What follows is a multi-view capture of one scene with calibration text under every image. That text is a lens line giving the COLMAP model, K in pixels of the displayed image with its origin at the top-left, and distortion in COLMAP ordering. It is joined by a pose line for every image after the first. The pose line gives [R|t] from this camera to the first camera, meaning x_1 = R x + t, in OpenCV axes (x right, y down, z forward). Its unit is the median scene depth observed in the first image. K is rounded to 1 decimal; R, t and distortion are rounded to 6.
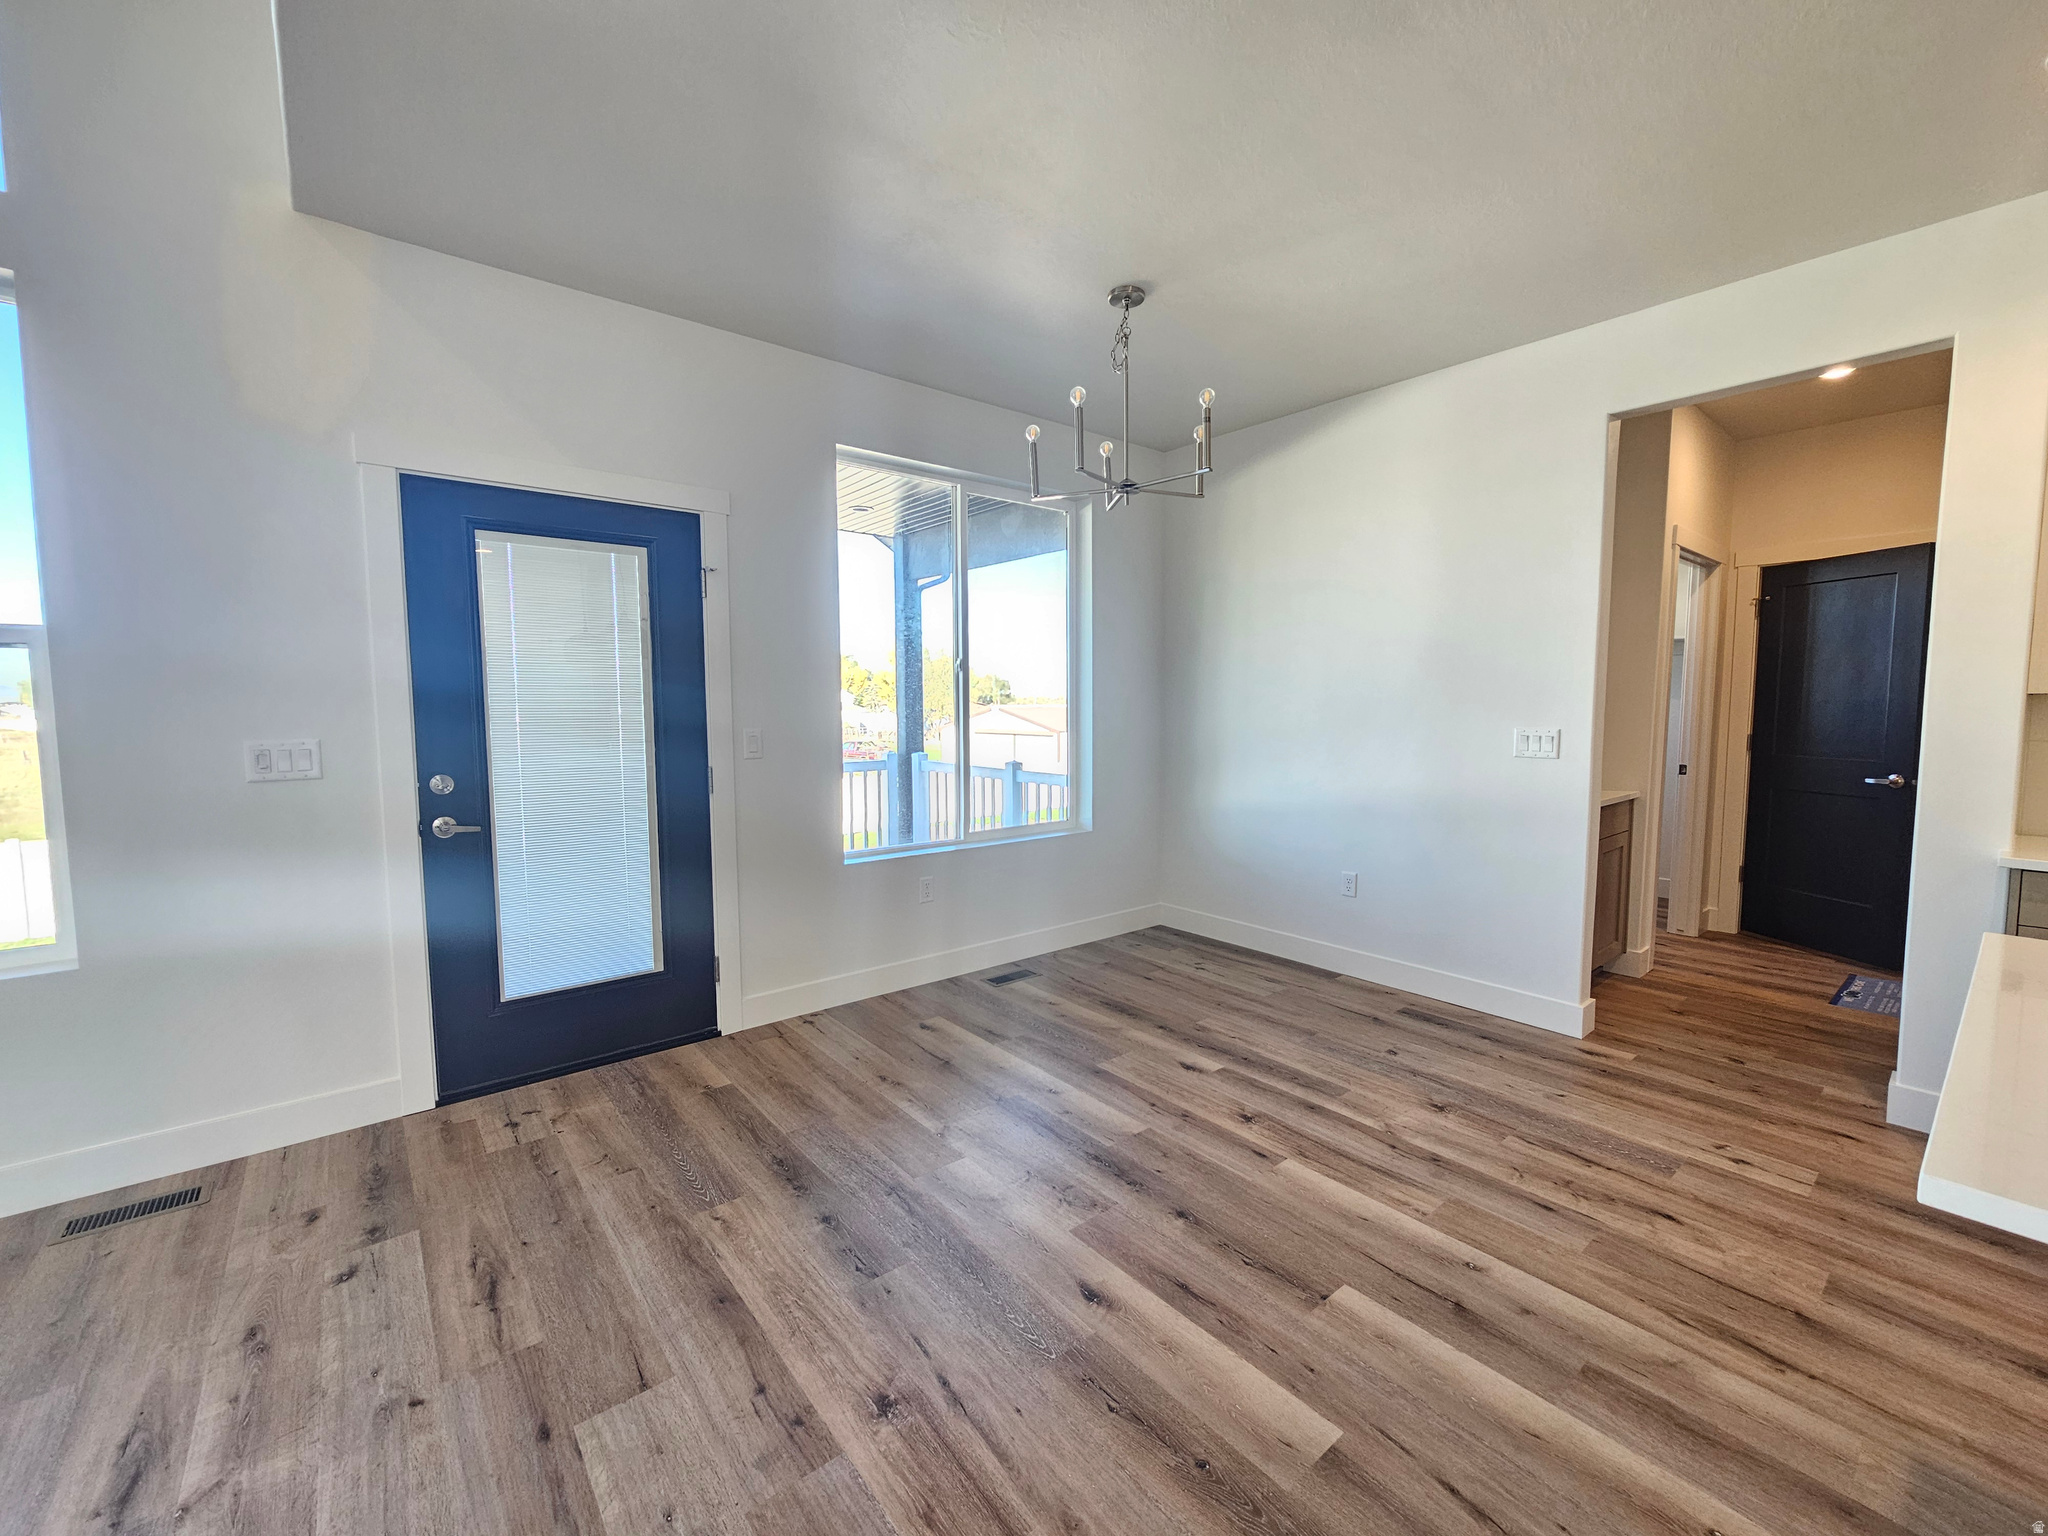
lens RADIAL K [[839.3, 0, 1043.9], [0, 839.3, 765.2], [0, 0, 1]] dist [-0.003862, 0.001264]
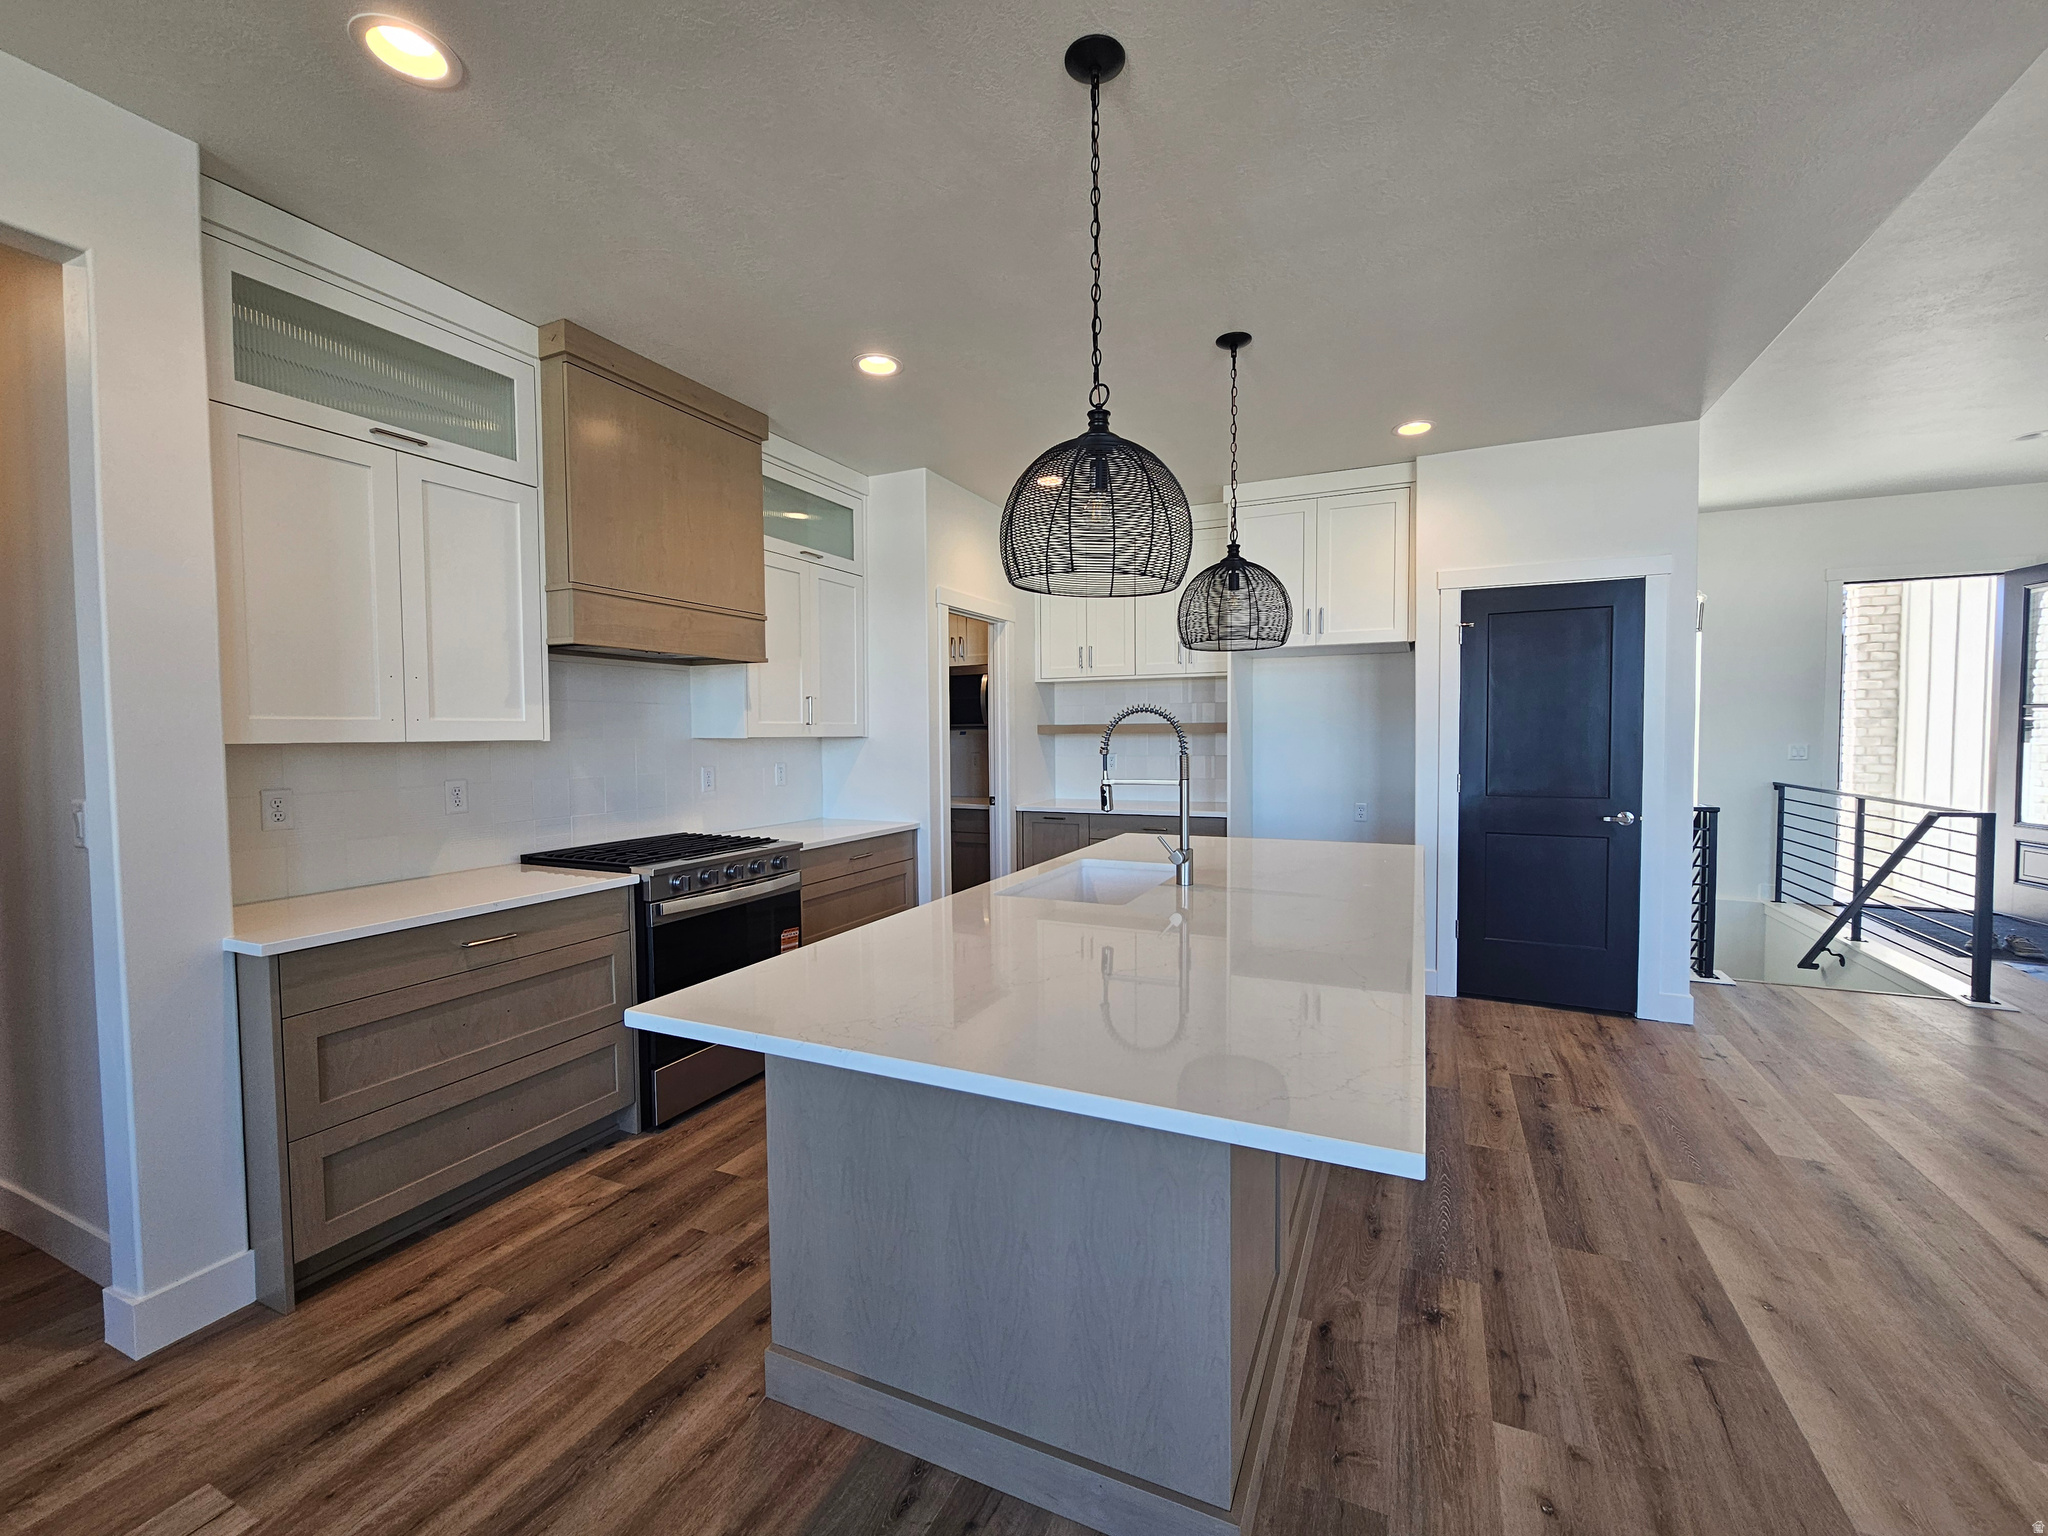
lens RADIAL K [[839.3, 0, 1048.2], [0, 839.3, 768.6], [0, 0, 1]] dist [-0.003862, 0.001264]
pose [[-0.435937, -0.031166, 0.899438, 0.063110], [0.077863, 0.994347, 0.072193, -0.050349], [-0.896603, 0.101504, -0.431046, 0.533608]]
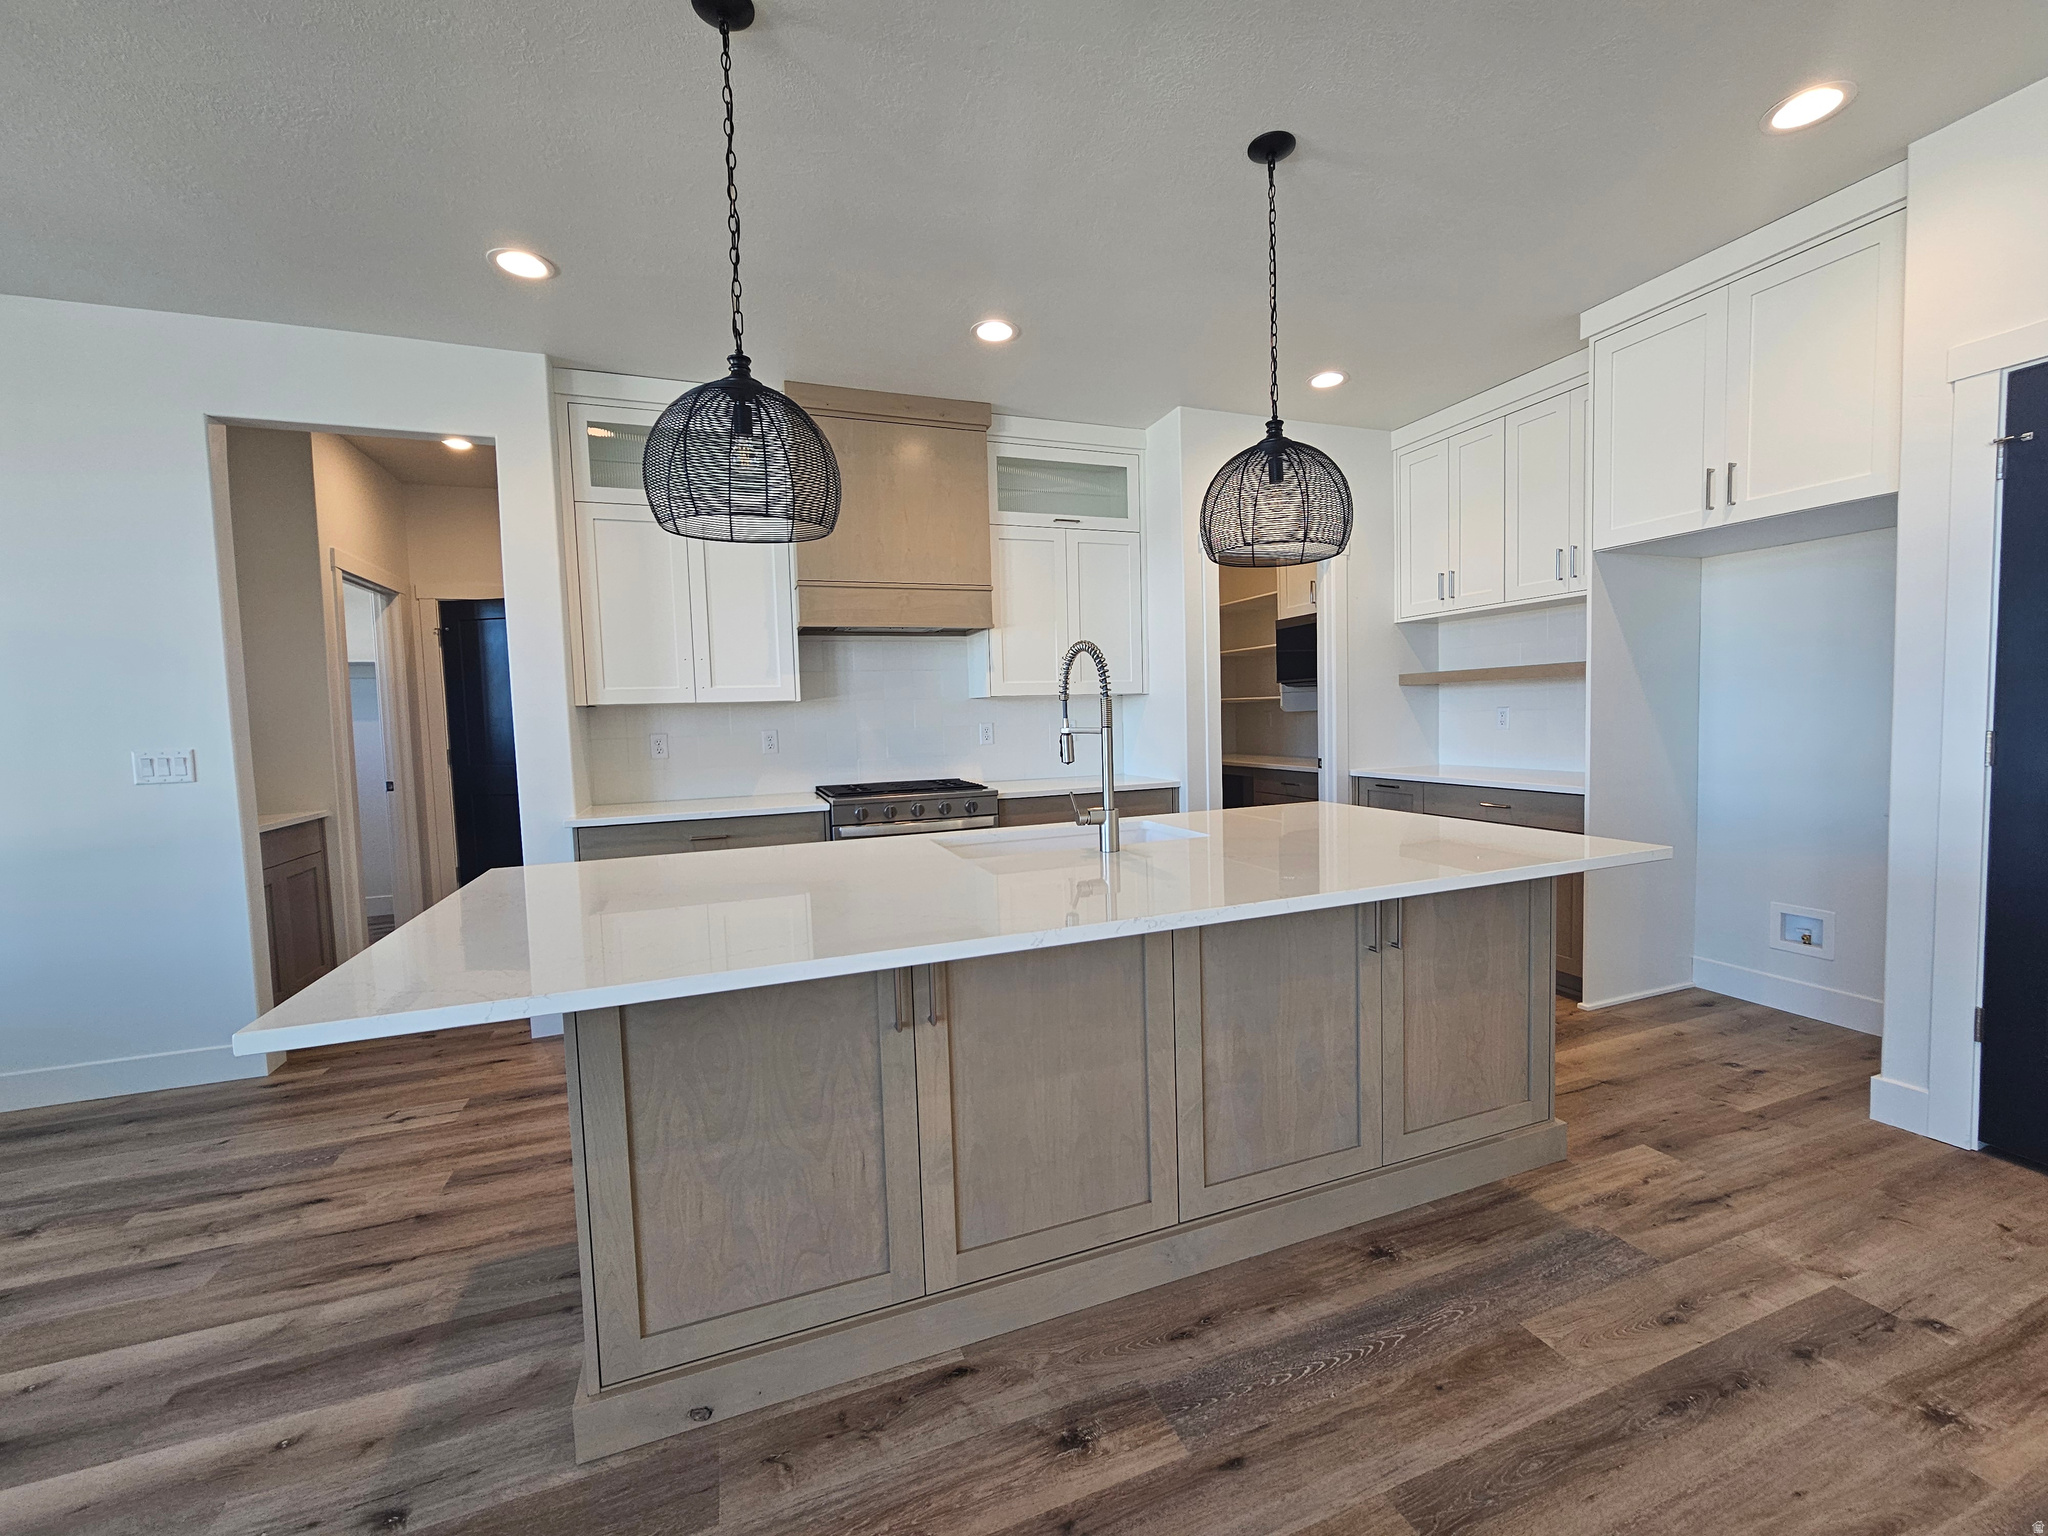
lens RADIAL K [[839.3, 0, 1044.2], [0, 839.3, 771.0], [0, 0, 1]] dist [-0.003862, 0.001264]
pose [[0.322842, -0.071037, 0.943783, 0.068625], [0.099591, 0.994193, 0.040764, 0.040757], [-0.941199, 0.080832, 0.328042, -0.184654]]
